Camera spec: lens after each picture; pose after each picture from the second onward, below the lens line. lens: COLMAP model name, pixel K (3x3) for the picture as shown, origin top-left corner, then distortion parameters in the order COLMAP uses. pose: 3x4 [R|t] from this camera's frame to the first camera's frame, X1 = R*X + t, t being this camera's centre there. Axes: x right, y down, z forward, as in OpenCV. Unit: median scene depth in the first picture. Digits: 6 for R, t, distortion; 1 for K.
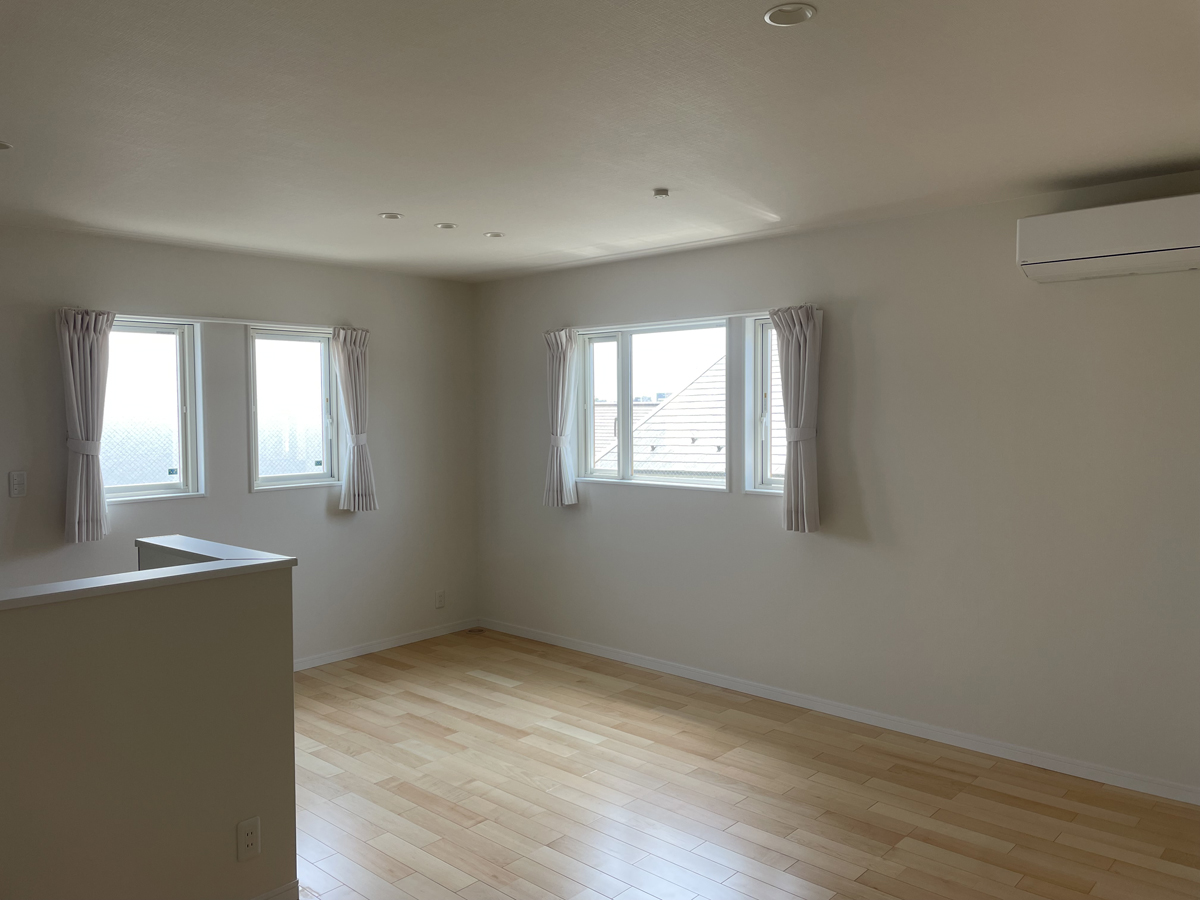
lens RADIAL K [[913.0, 0, 605.6], [0, 913.0, 451.8], [0, 0, 1]] dist [0.070408, -0.059405]
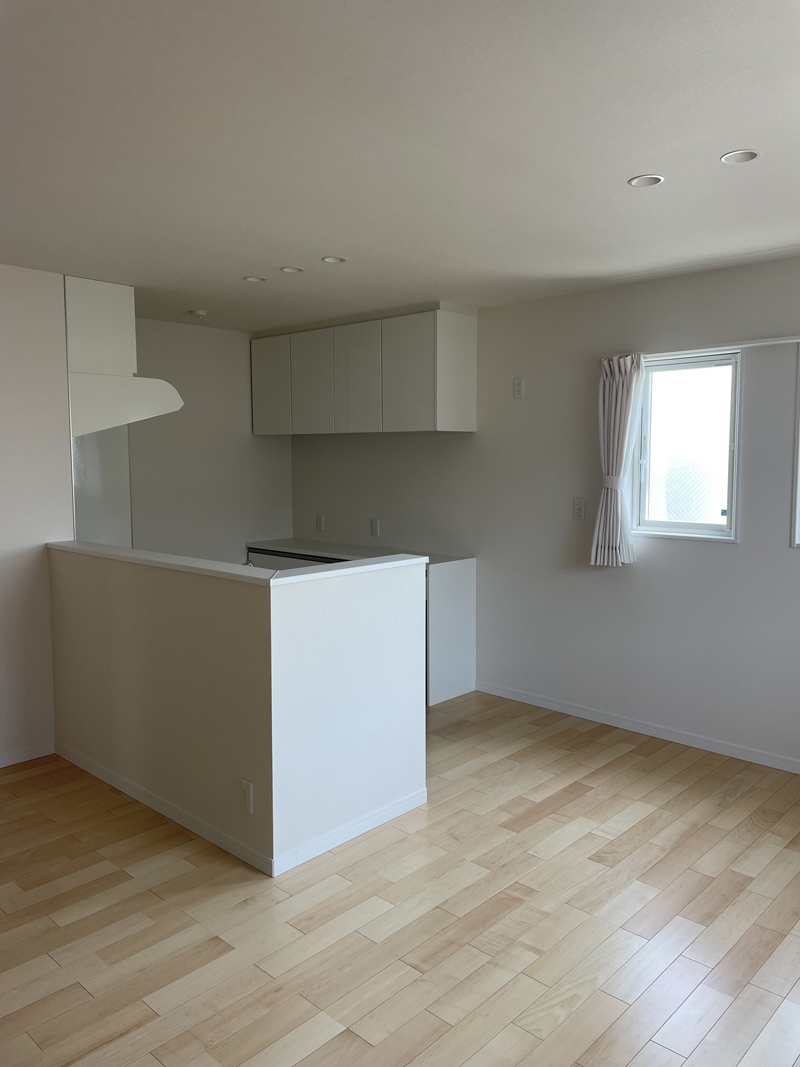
lens RADIAL K [[811.8, 0, 403.2], [0, 811.8, 527.9], [0, 0, 1]] dist [0.070408, -0.059405]
pose [[-0.021375, 0.098219, -0.994935, 0.372365], [-0.049471, 0.993840, 0.099173, -0.029957], [0.998547, 0.051340, -0.016384, 0.690038]]
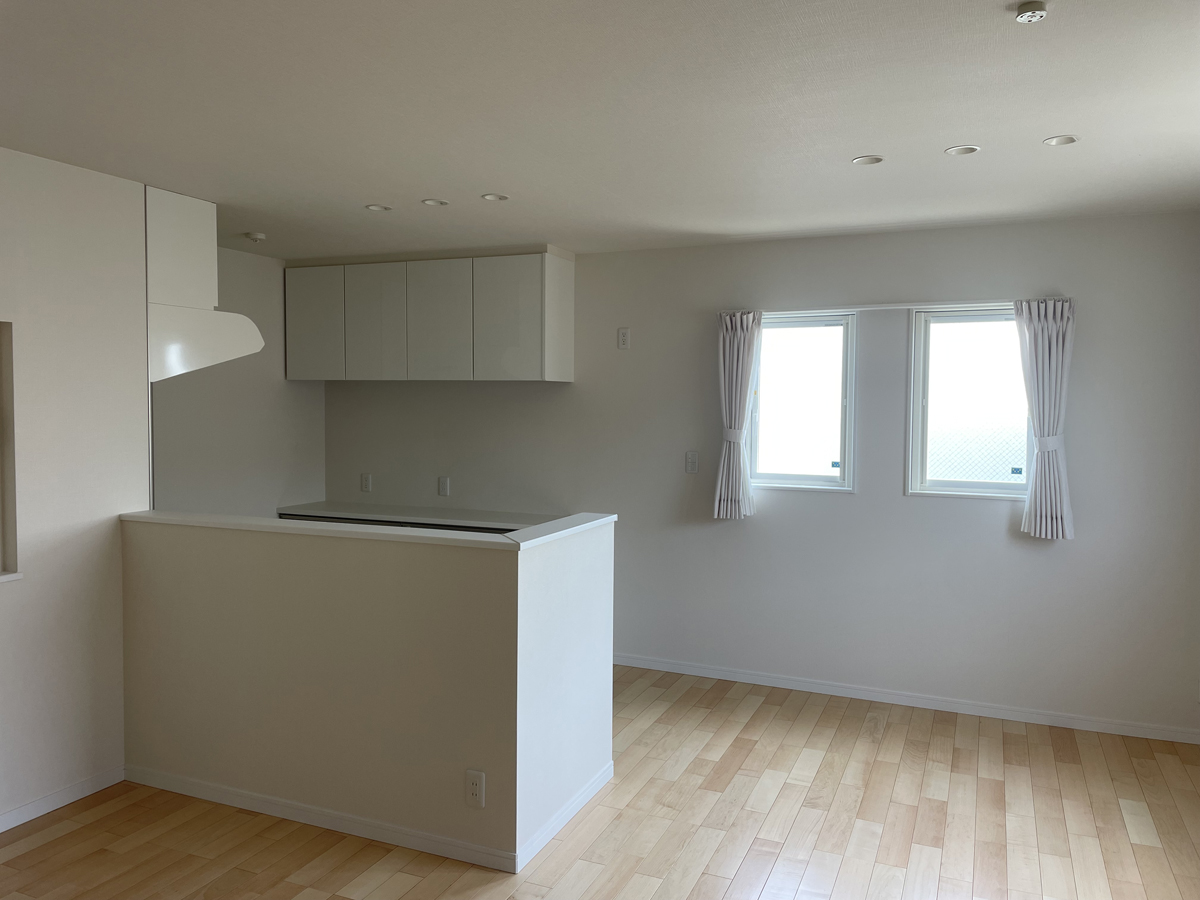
lens RADIAL K [[913.0, 0, 590.5], [0, 913.0, 449.4], [0, 0, 1]] dist [0.070408, -0.059405]
pose [[0.316547, 0.059383, -0.946716, 0.380868], [-0.059286, 0.997326, 0.042735, -0.021457], [0.946722, 0.042599, 0.319221, 0.437752]]
